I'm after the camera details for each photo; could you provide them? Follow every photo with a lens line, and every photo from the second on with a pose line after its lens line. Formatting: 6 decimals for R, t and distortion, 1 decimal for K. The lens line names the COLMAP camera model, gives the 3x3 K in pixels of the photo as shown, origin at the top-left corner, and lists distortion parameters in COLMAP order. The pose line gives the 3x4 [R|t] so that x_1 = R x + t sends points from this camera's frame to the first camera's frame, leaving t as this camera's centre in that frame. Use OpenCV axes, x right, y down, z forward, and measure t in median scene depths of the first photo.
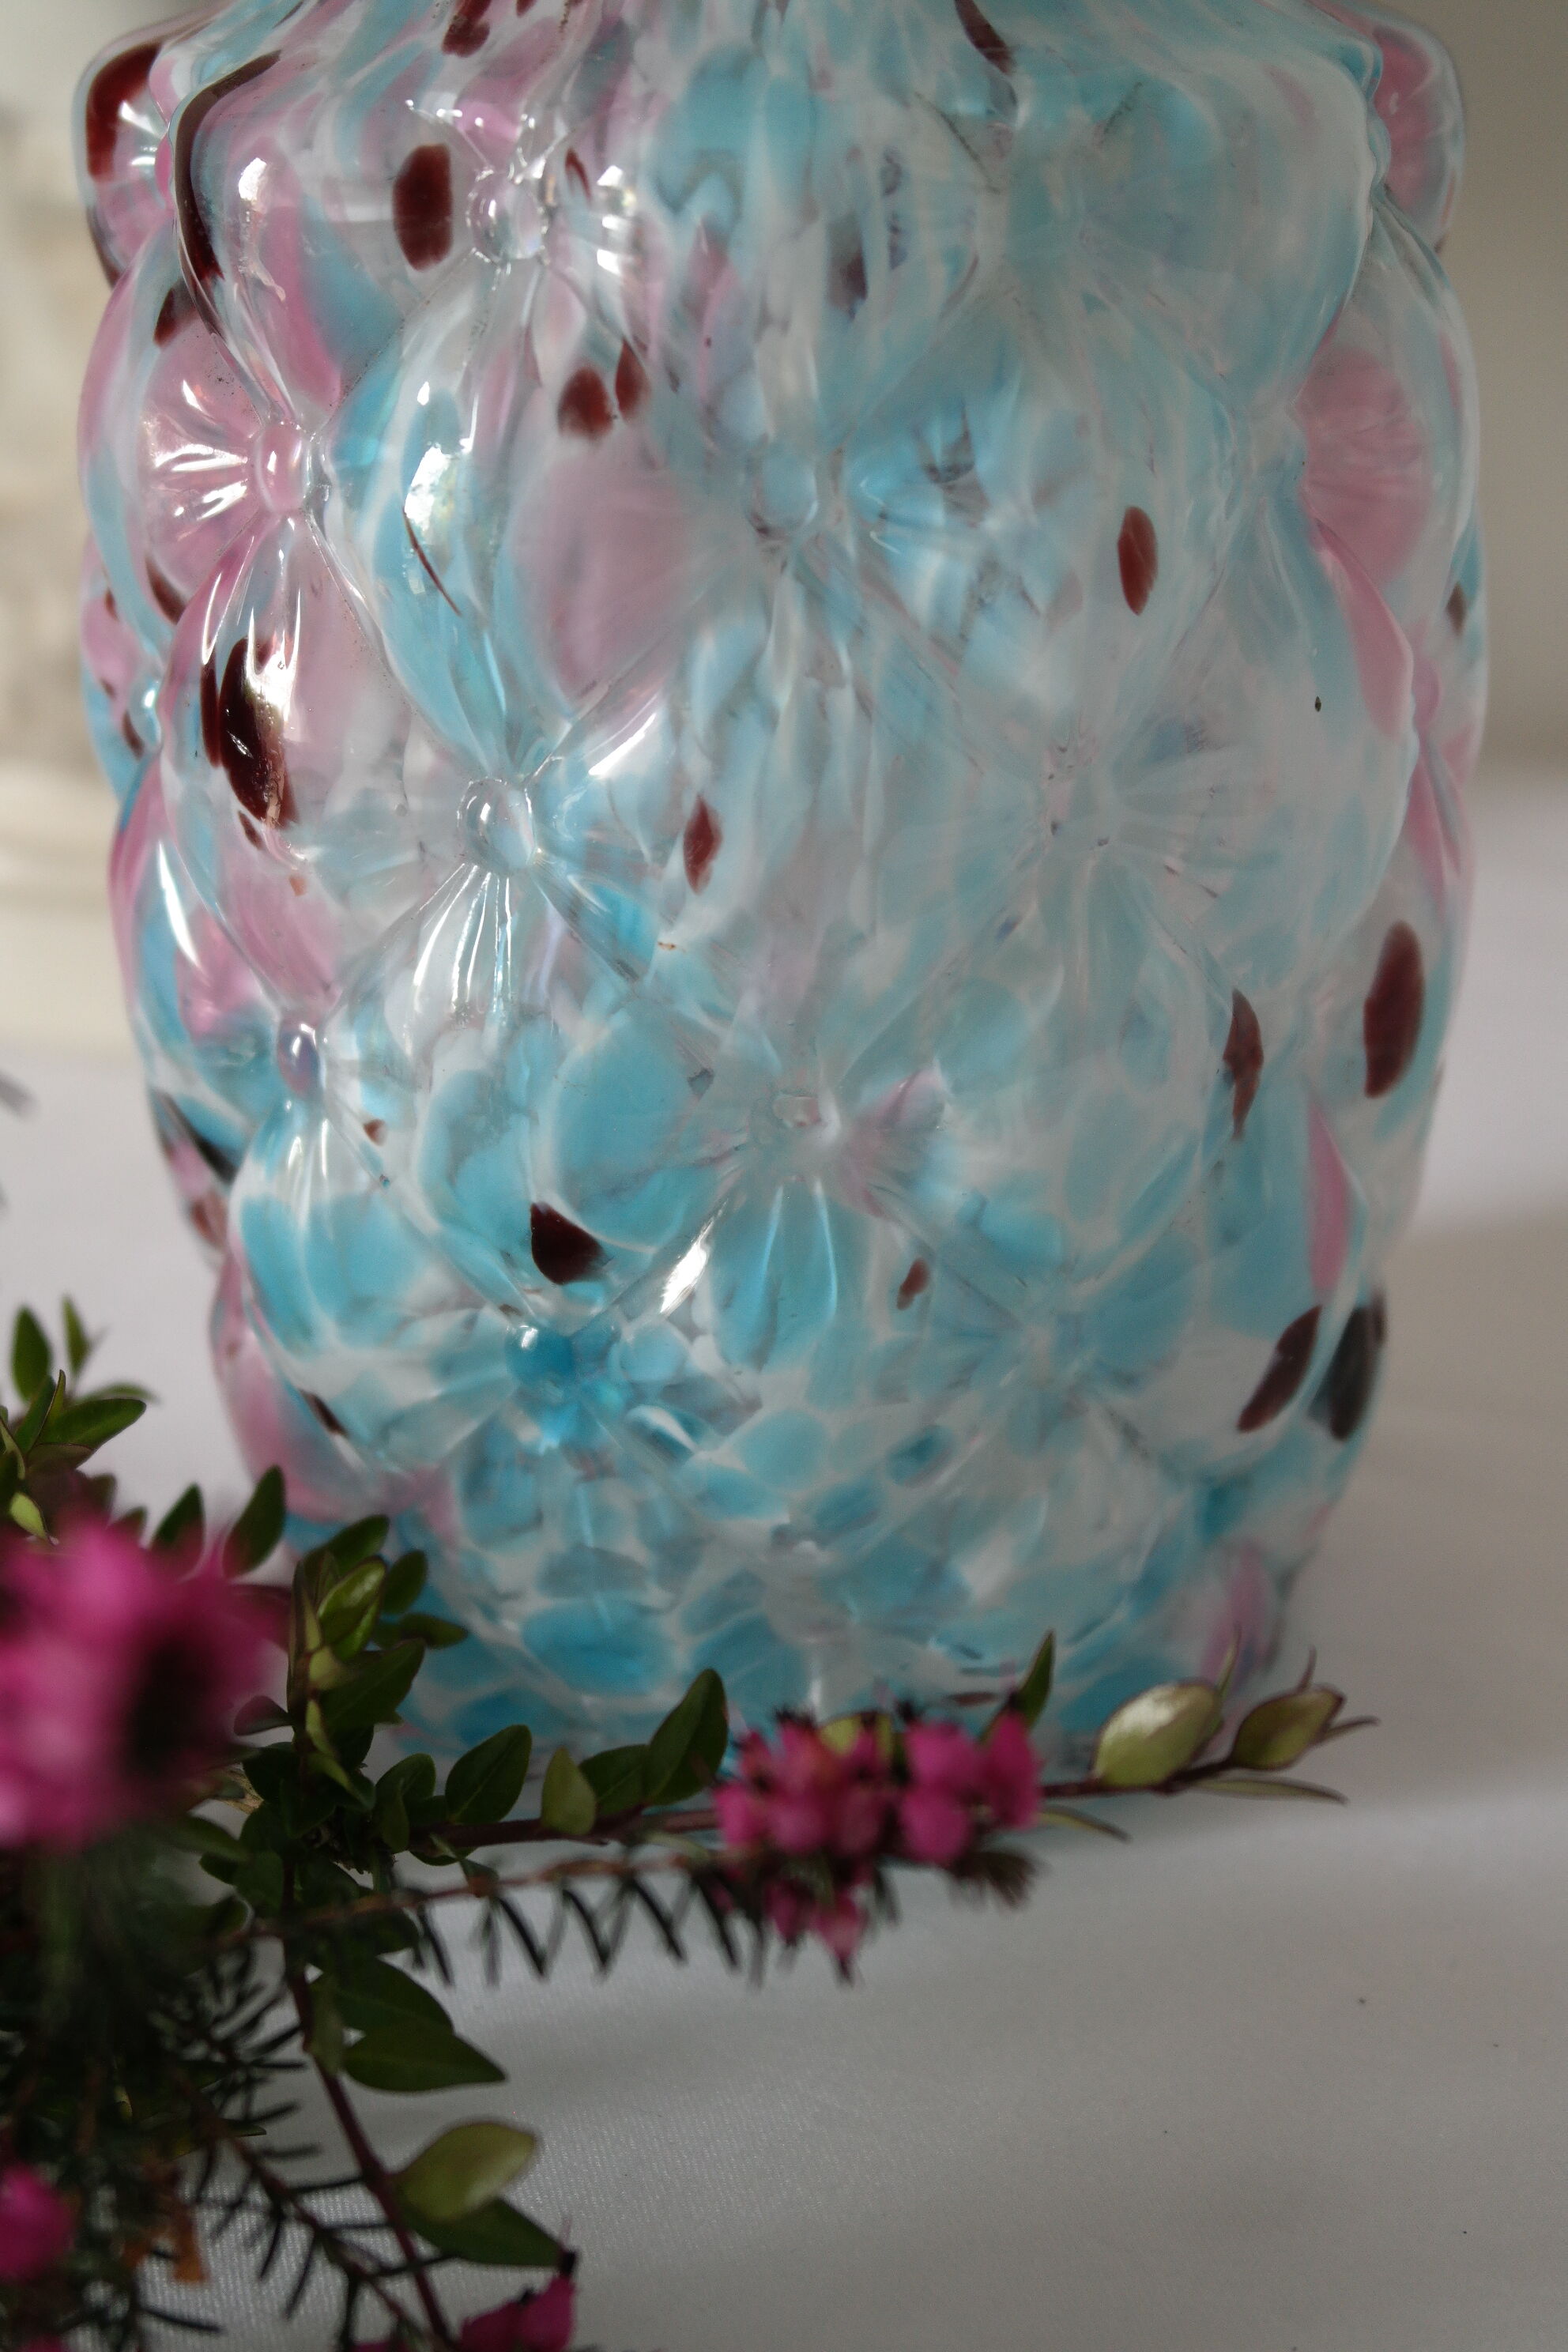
lens RADIAL K [[3791.0, 0, 855.6], [0, 3791.0, 1166.0], [0, 0, 1]] dist [0.013366, 0.000000]
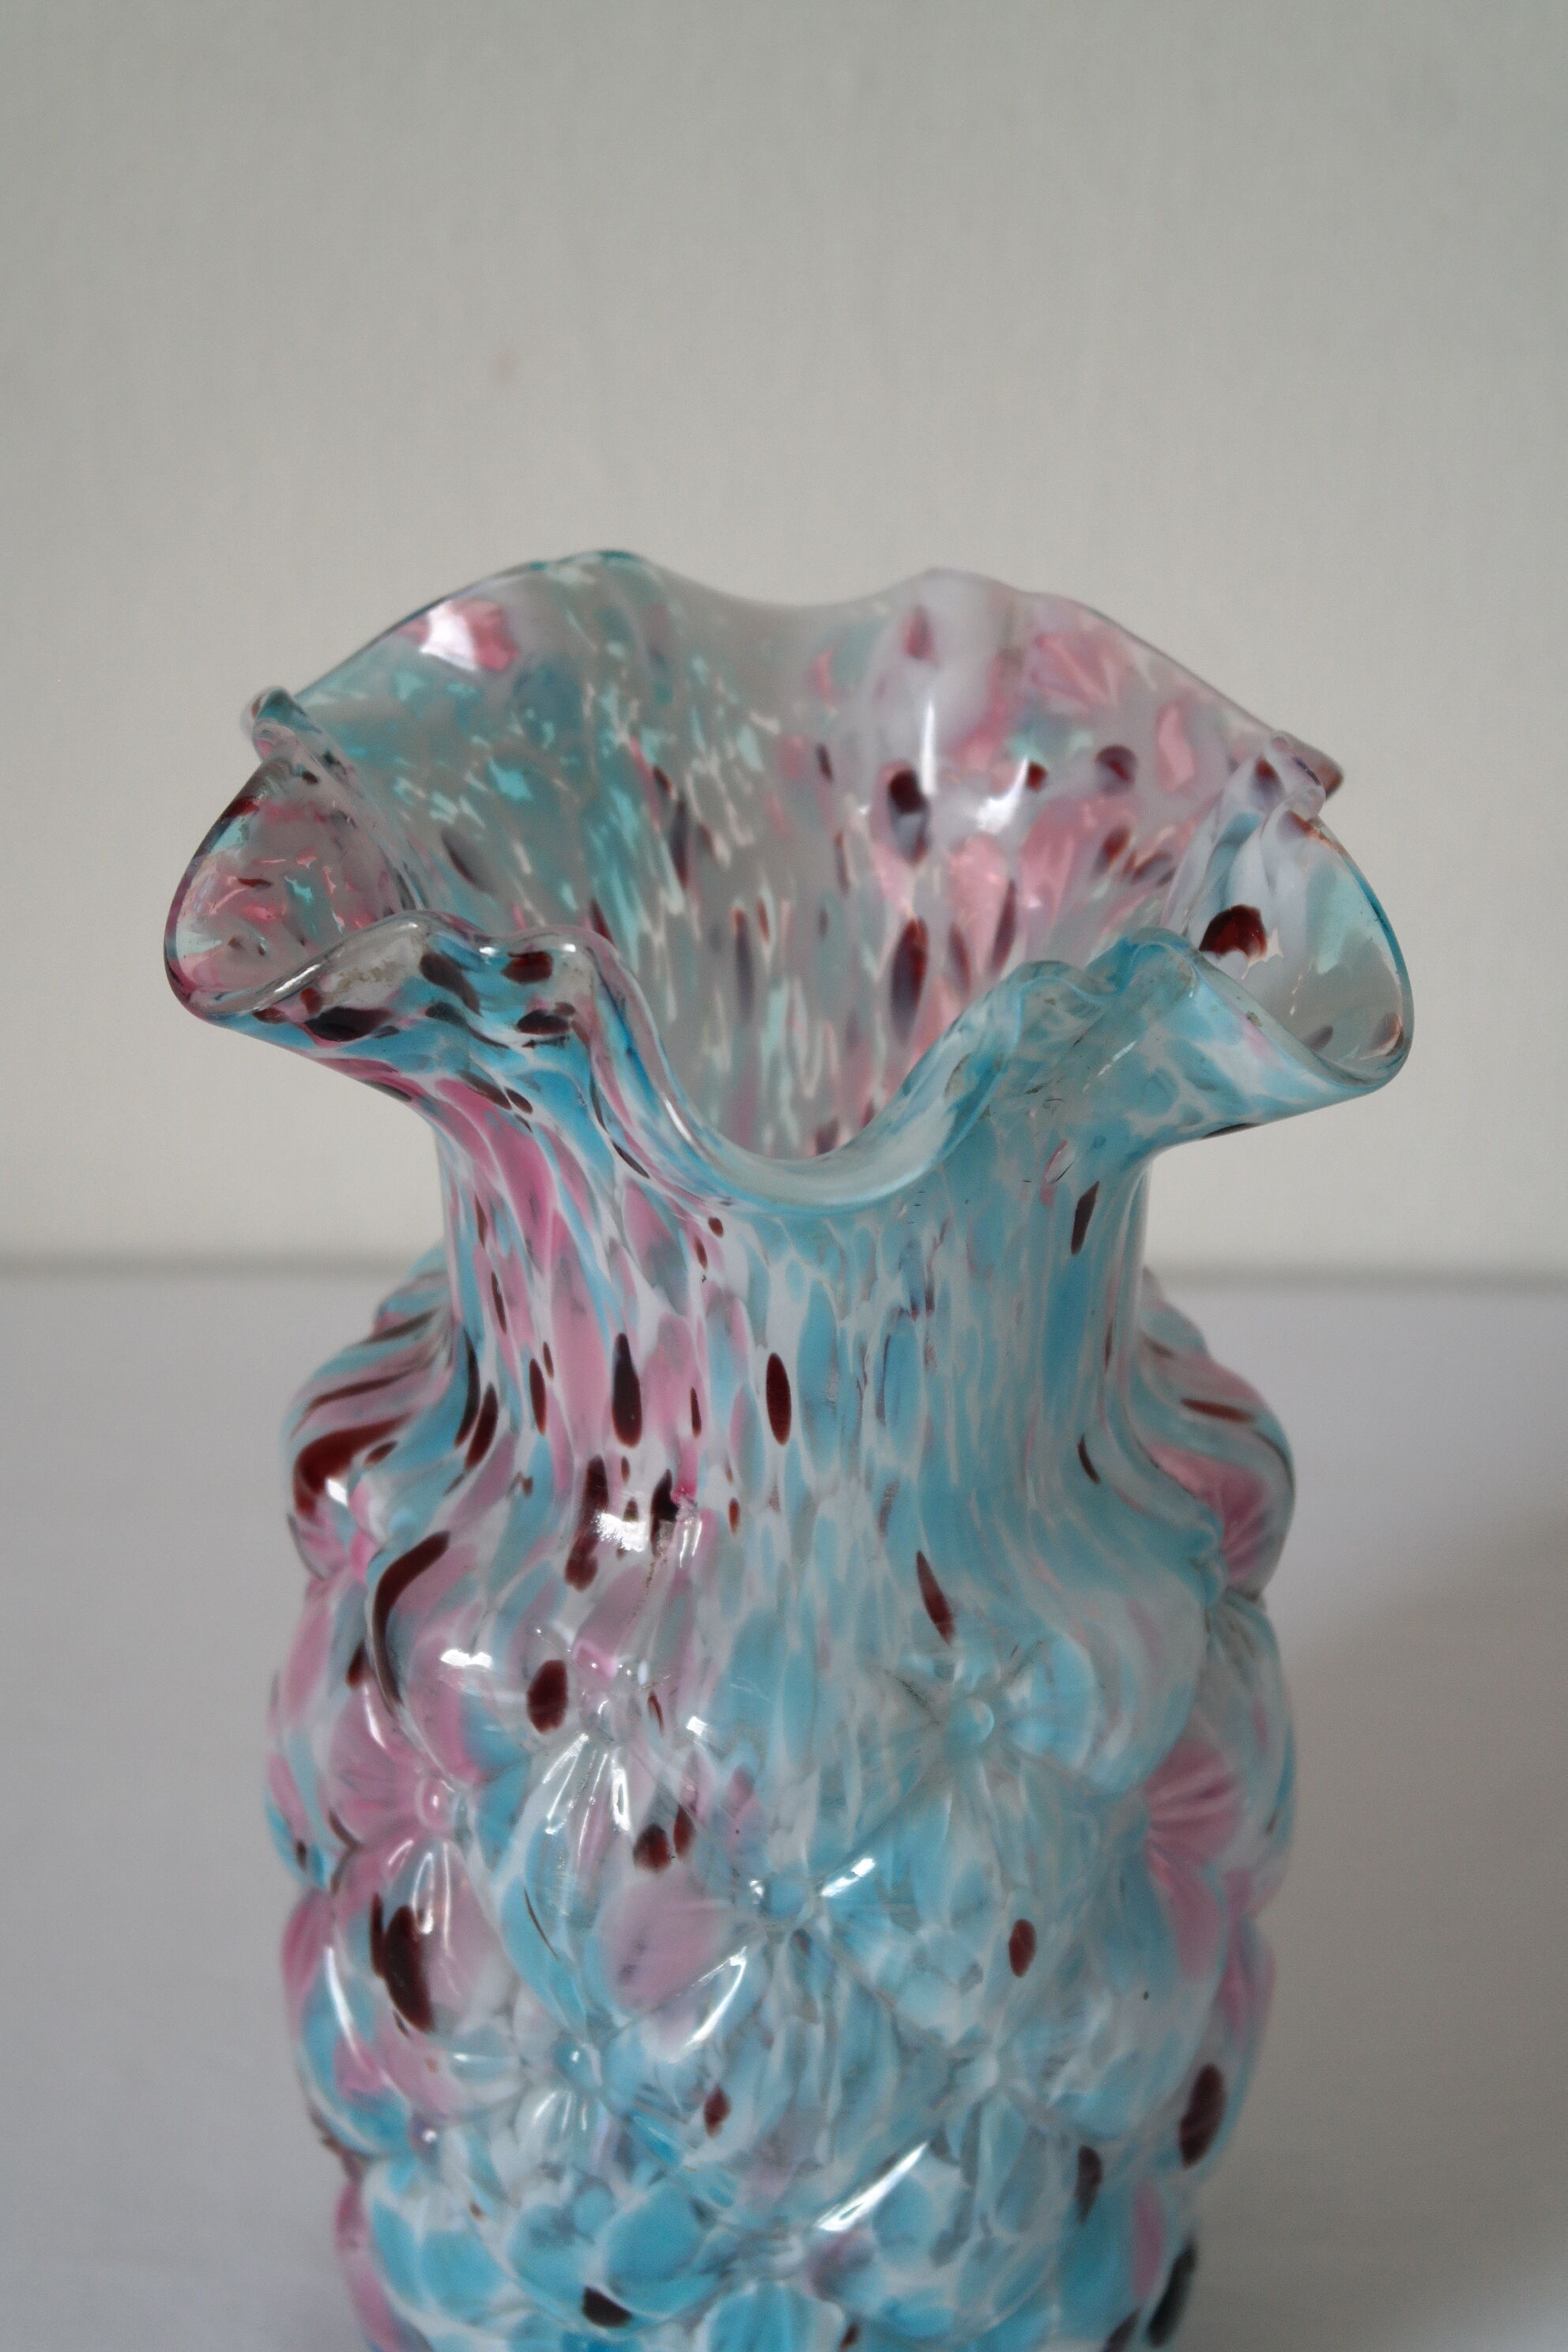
lens RADIAL K [[4712.6, 0, 786.0], [0, 4712.6, 1159.6], [0, 0, 1]] dist [0.060422, 0.000000]
pose [[0.998781, 0.049264, -0.003087, -0.026110], [-0.048292, 0.988200, 0.145358, -0.716453], [0.010211, -0.145031, 0.989374, -0.761262]]
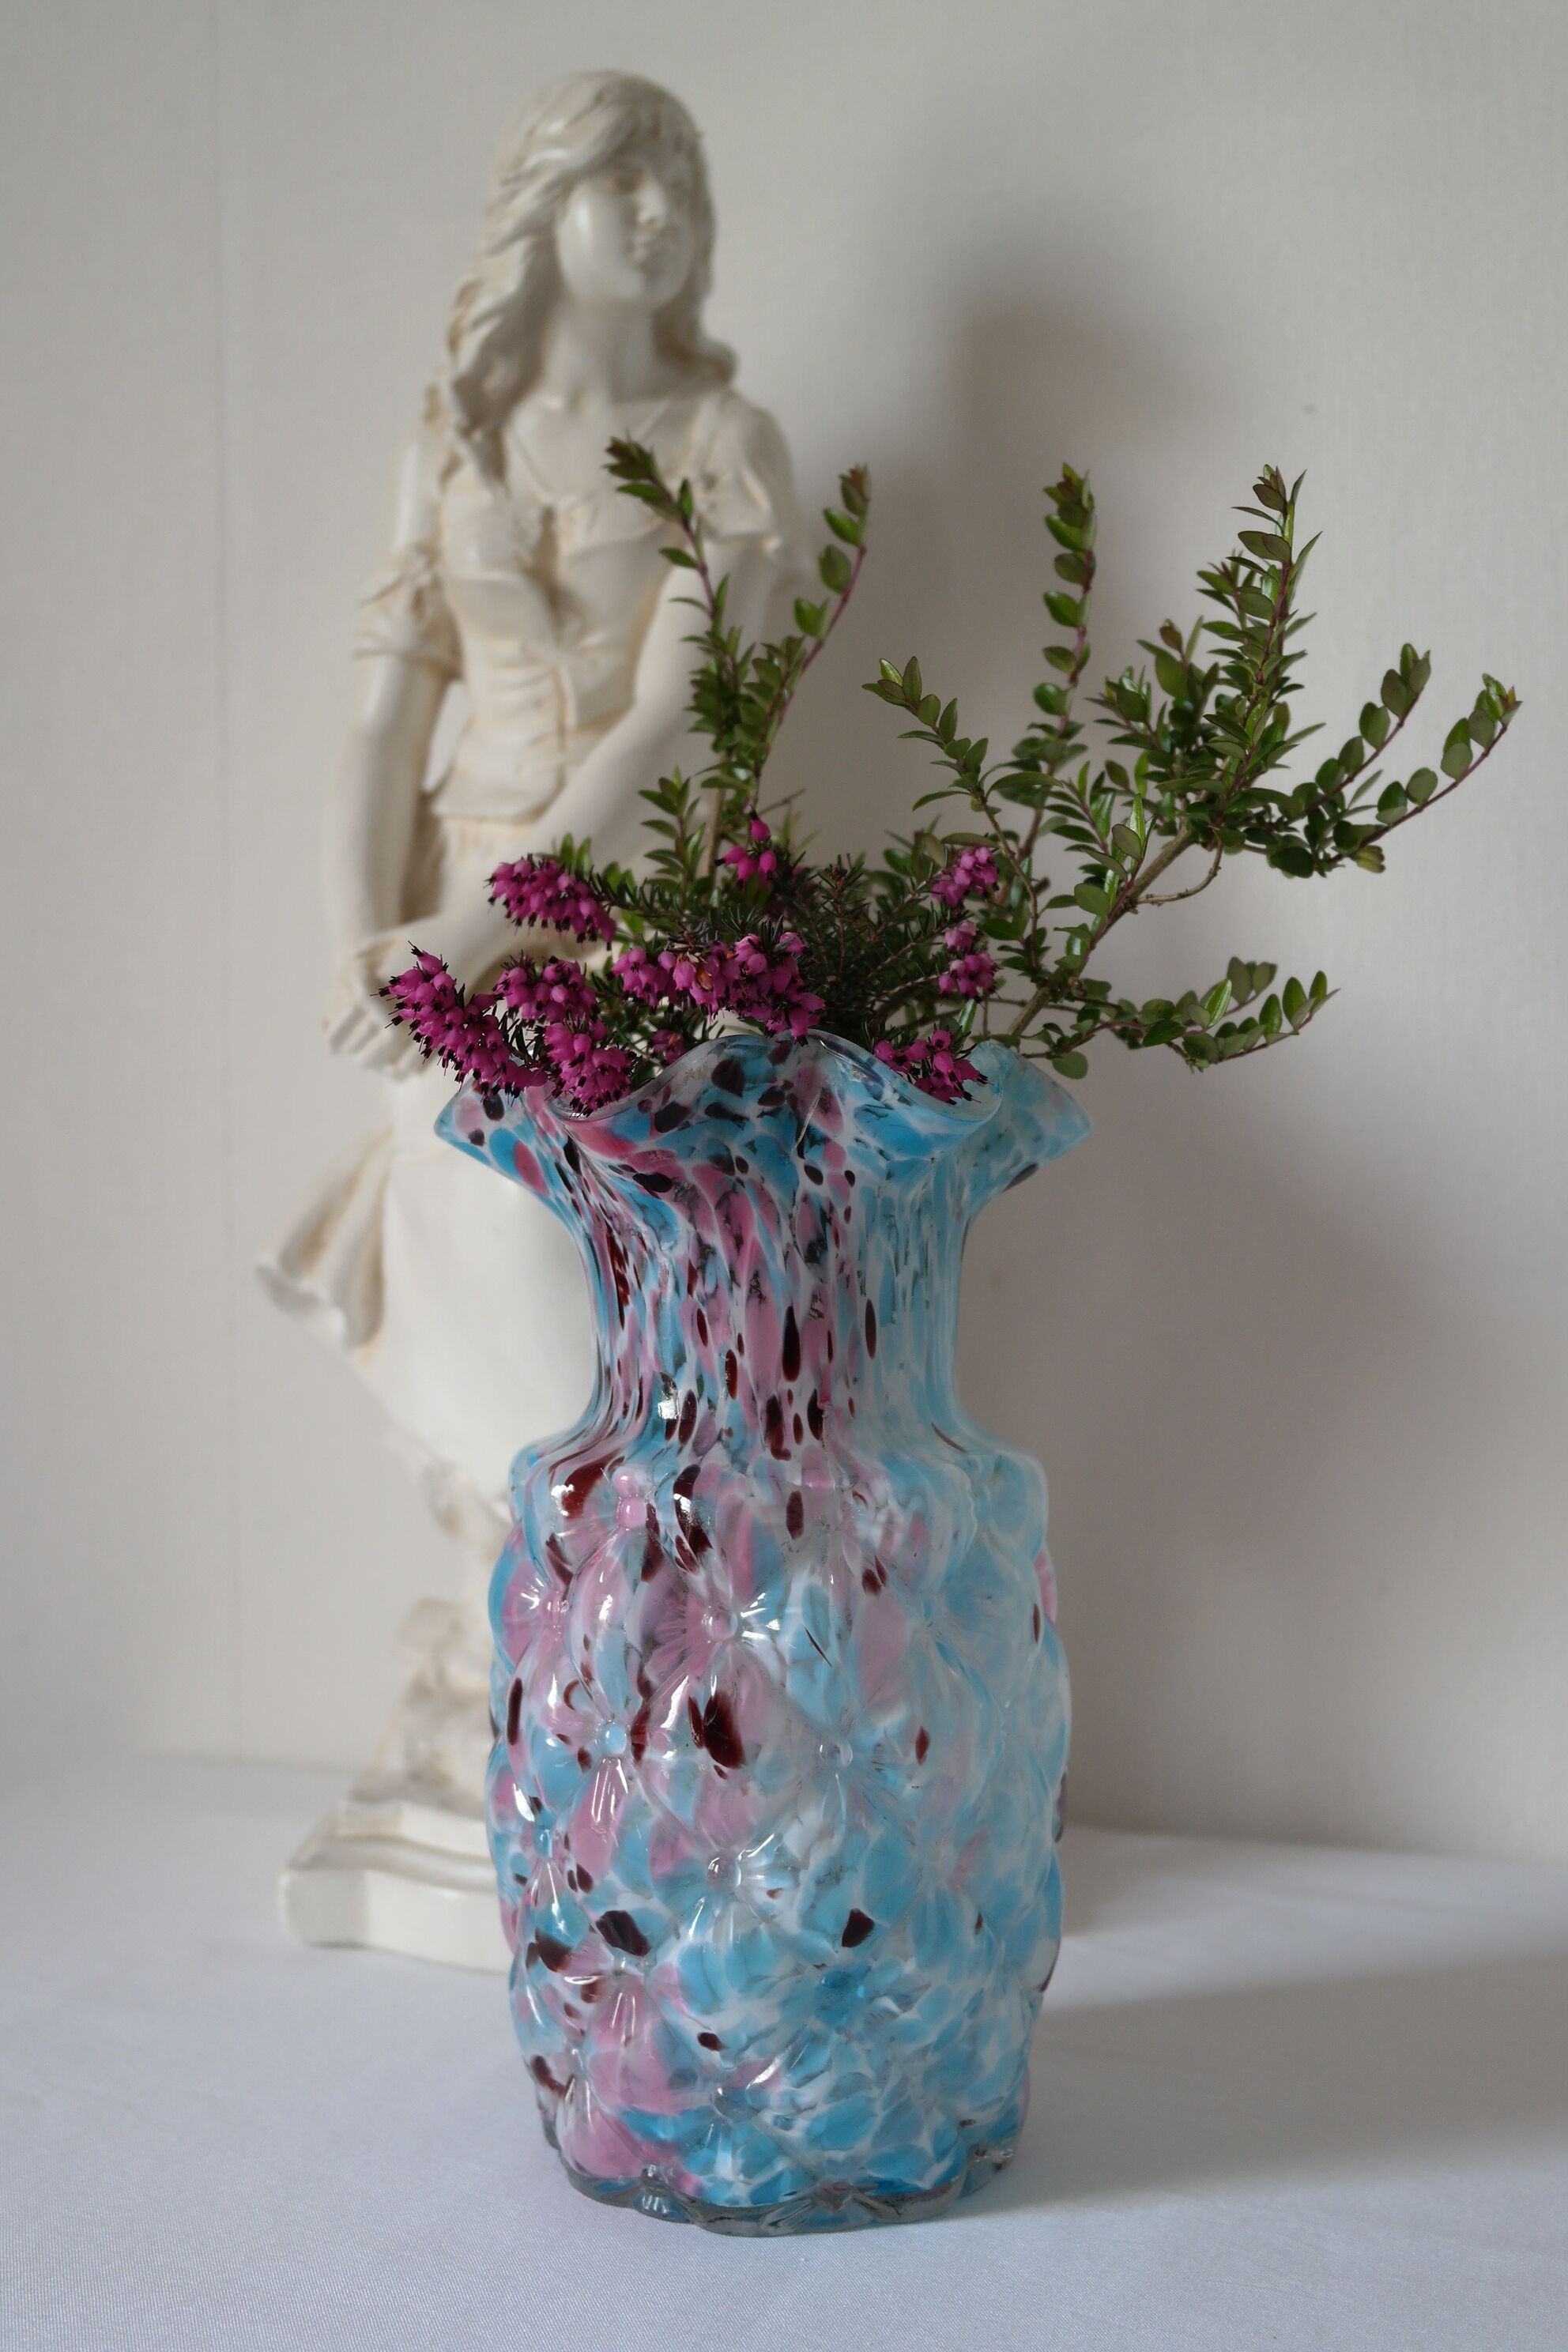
lens RADIAL K [[2816.9, 0, 790.9], [0, 2816.9, 1152.5], [0, 0, 1]] dist [-0.019059, 0.000000]
pose [[0.846679, 0.000691, 0.532103, -1.141332], [0.209809, 0.918547, -0.335040, 0.169137], [-0.488993, 0.395312, 0.777570, -0.616004]]
